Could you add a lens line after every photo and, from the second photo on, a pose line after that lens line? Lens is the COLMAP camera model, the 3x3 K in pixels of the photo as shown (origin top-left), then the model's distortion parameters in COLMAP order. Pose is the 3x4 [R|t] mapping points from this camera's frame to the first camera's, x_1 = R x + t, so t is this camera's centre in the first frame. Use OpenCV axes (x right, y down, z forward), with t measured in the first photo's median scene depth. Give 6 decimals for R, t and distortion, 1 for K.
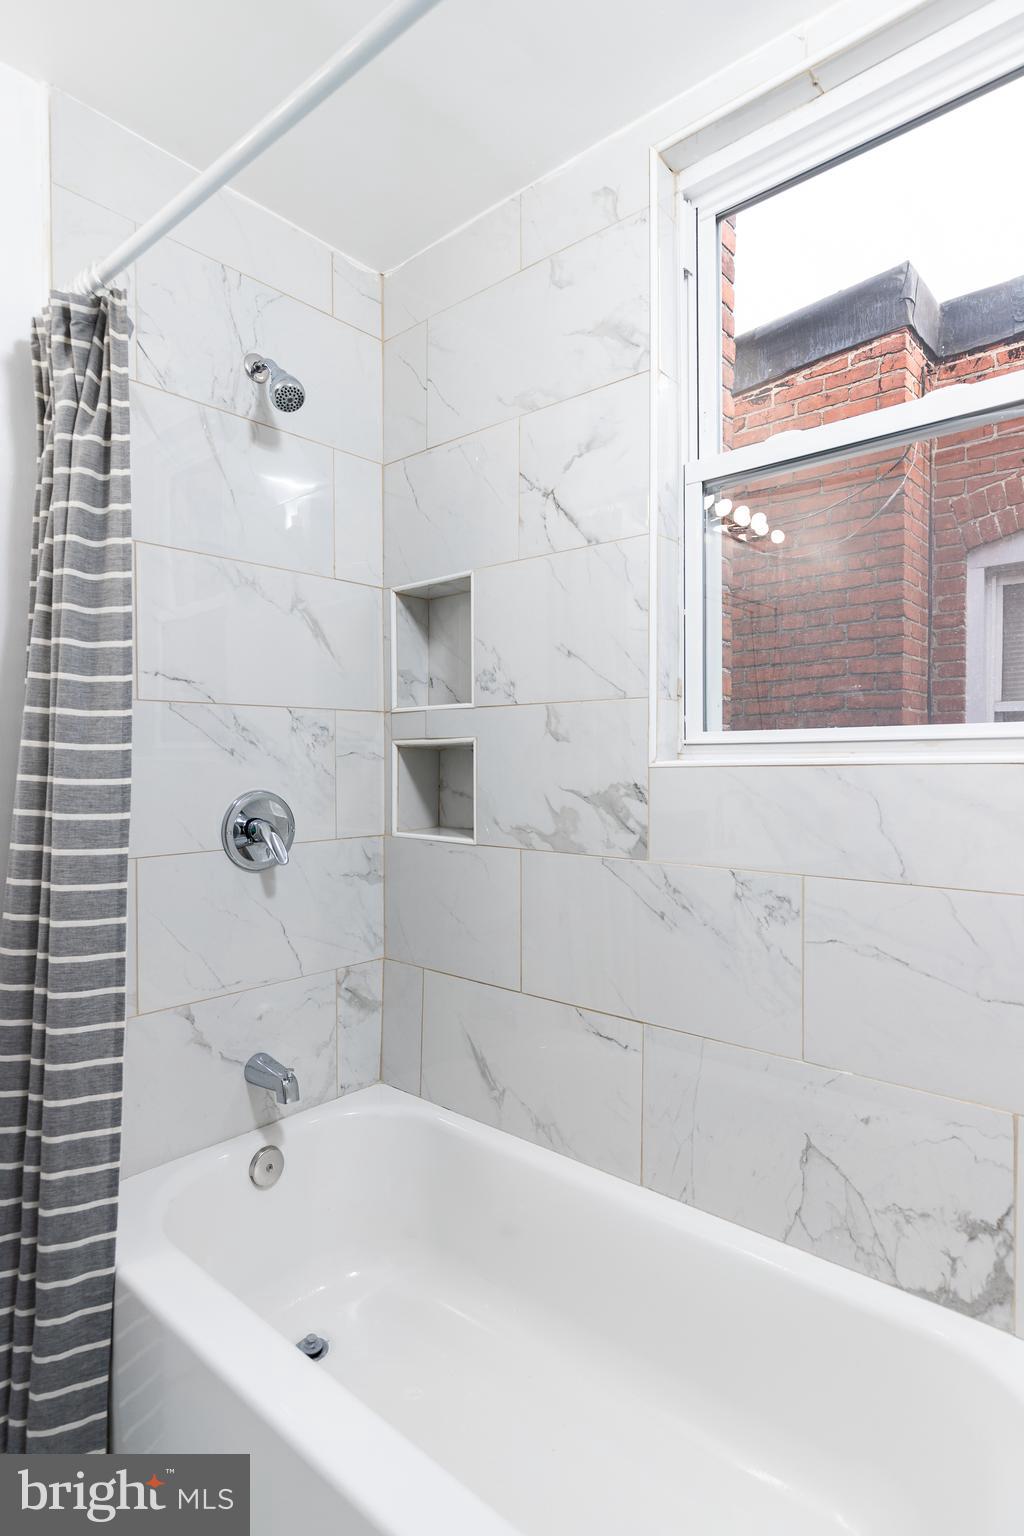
lens RADIAL K [[817.6, 0, 508.1], [0, 817.6, 759.9], [0, 0, 1]] dist [0.004751, 0.001761]
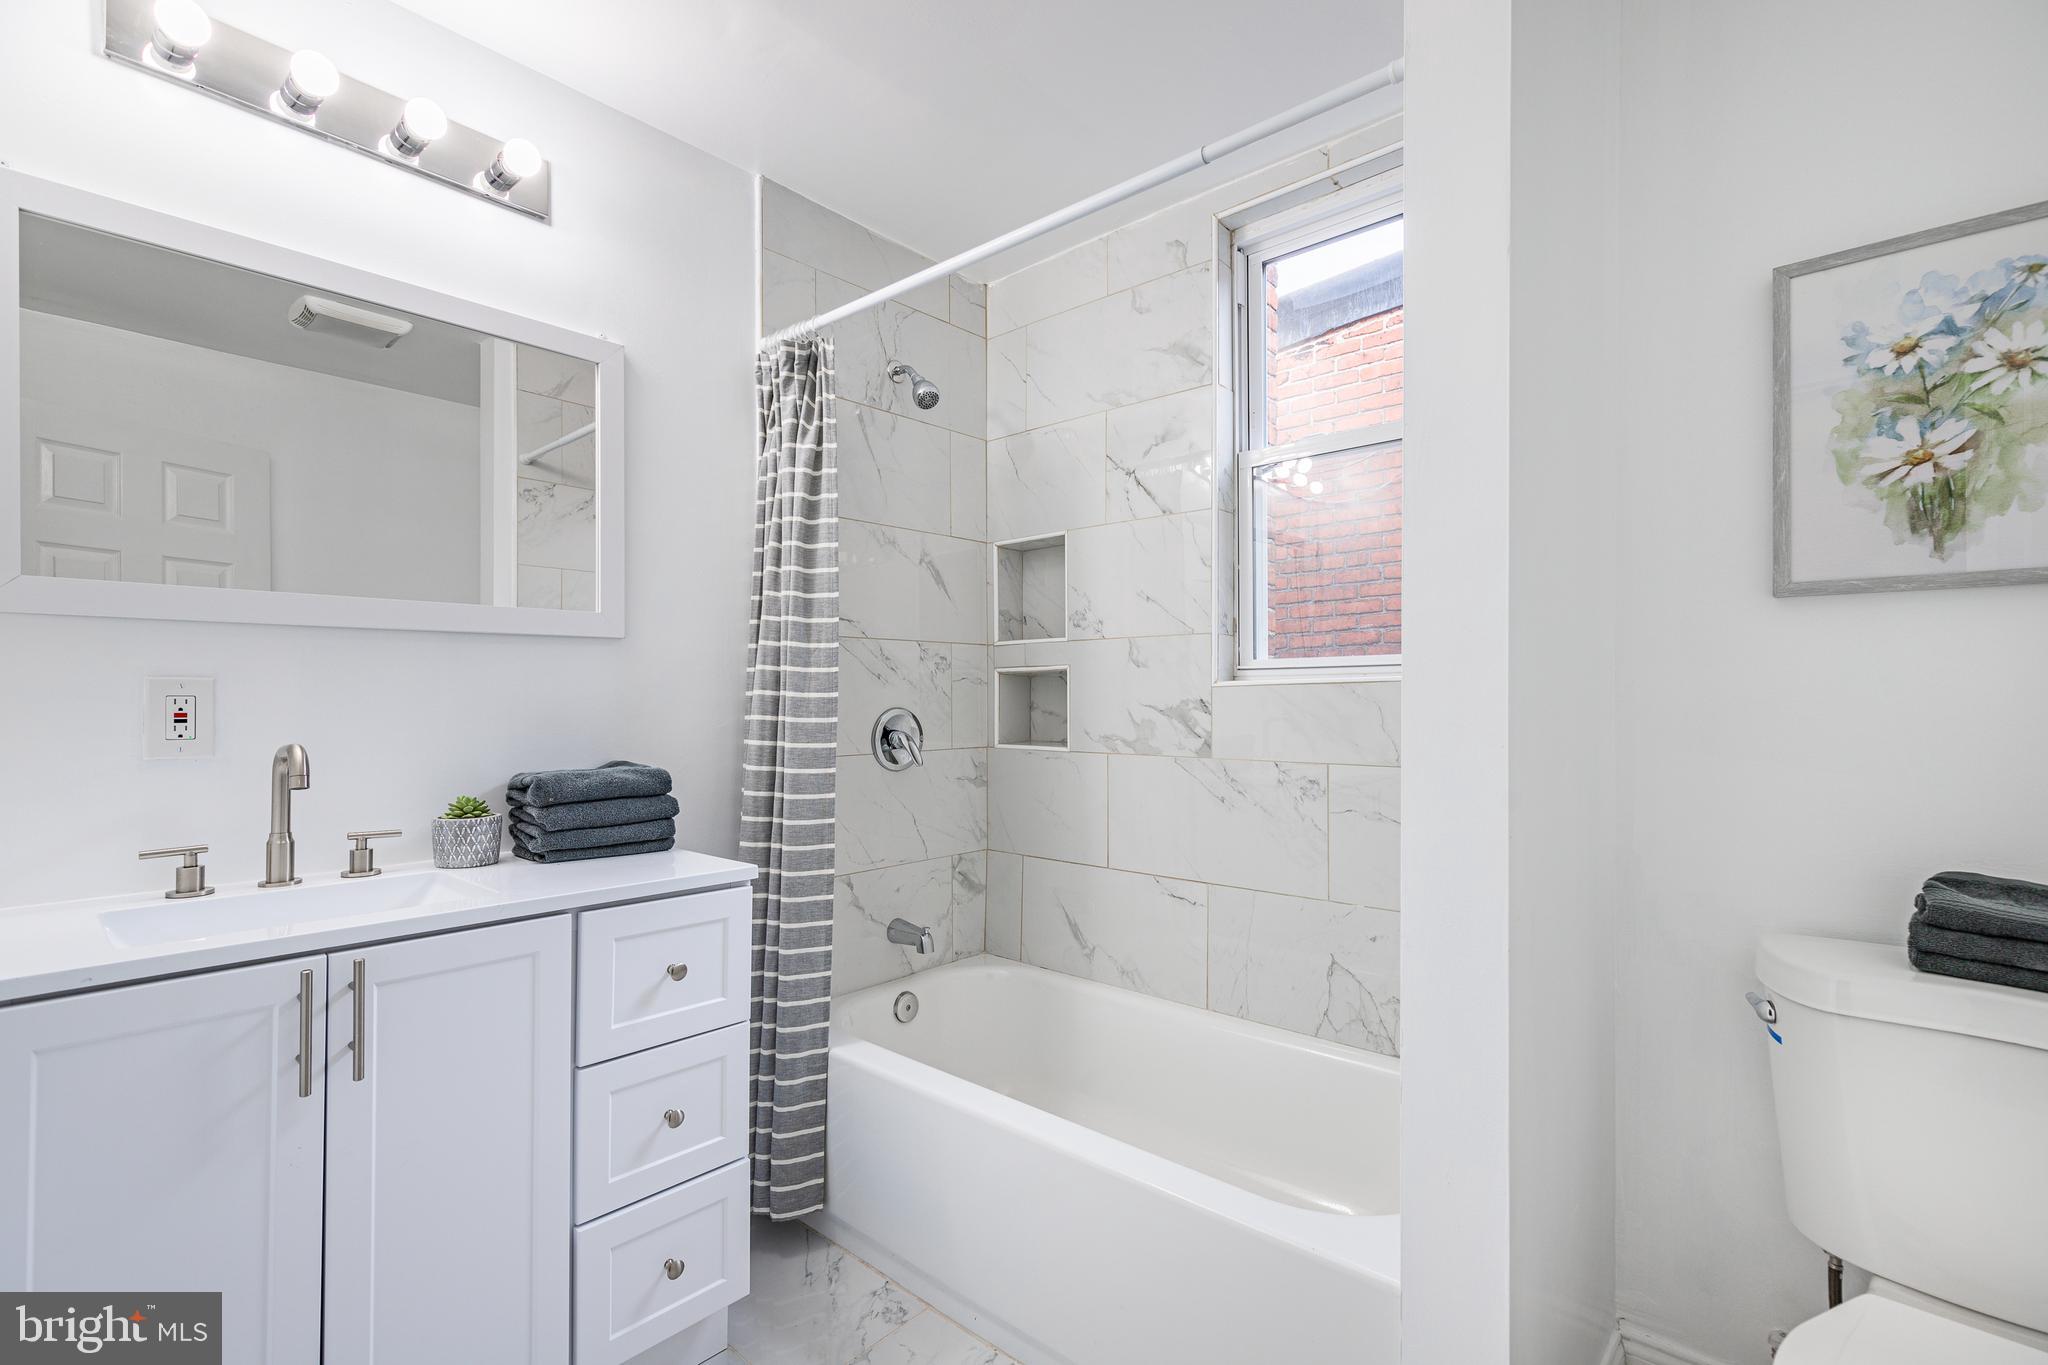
lens RADIAL K [[922.3, 0, 1024.8], [0, 922.3, 691.2], [0, 0, 1]] dist [0.018157, -0.002284]
pose [[0.999997, -0.001358, -0.002190, -0.119646], [0.001335, 0.999949, -0.010032, 0.029732], [0.002204, 0.010029, 0.999947, -0.459588]]
